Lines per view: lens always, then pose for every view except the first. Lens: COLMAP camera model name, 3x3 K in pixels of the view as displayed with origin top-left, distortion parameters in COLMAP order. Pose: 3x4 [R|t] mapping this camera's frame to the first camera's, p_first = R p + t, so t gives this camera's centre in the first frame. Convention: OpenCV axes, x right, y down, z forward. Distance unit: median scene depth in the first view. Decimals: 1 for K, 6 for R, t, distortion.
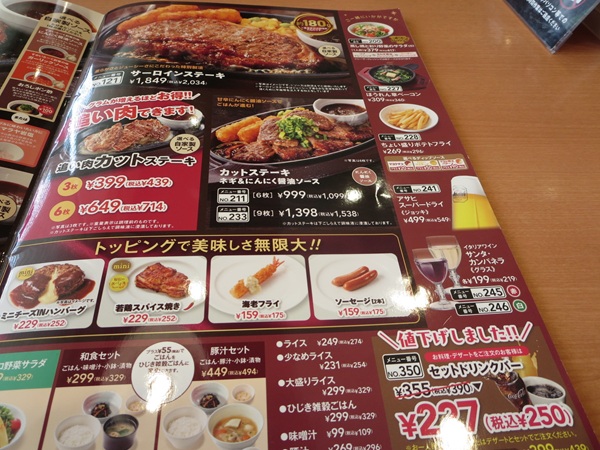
lens RADIAL K [[398.7, 0, 300.0], [0, 398.7, 225.0], [0, 0, 1]] dist [-0.004664, -0.033560]
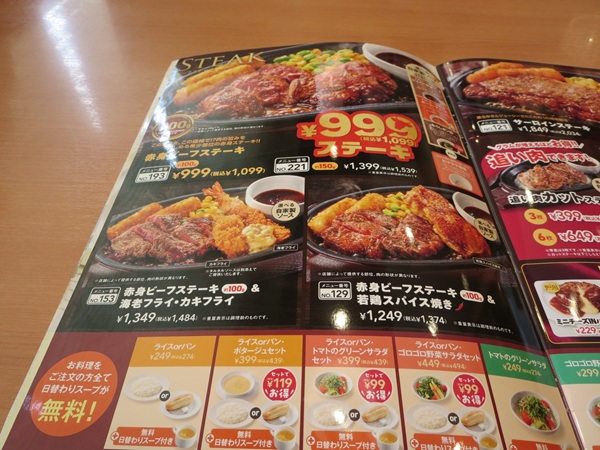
lens RADIAL K [[398.7, 0, 300.0], [0, 398.7, 225.0], [0, 0, 1]] dist [-0.004664, -0.033560]
pose [[0.992375, 0.074530, -0.098174, -1.553718], [-0.082226, 0.993649, -0.076820, 0.102685], [0.091825, 0.084307, 0.992200, -0.317982]]
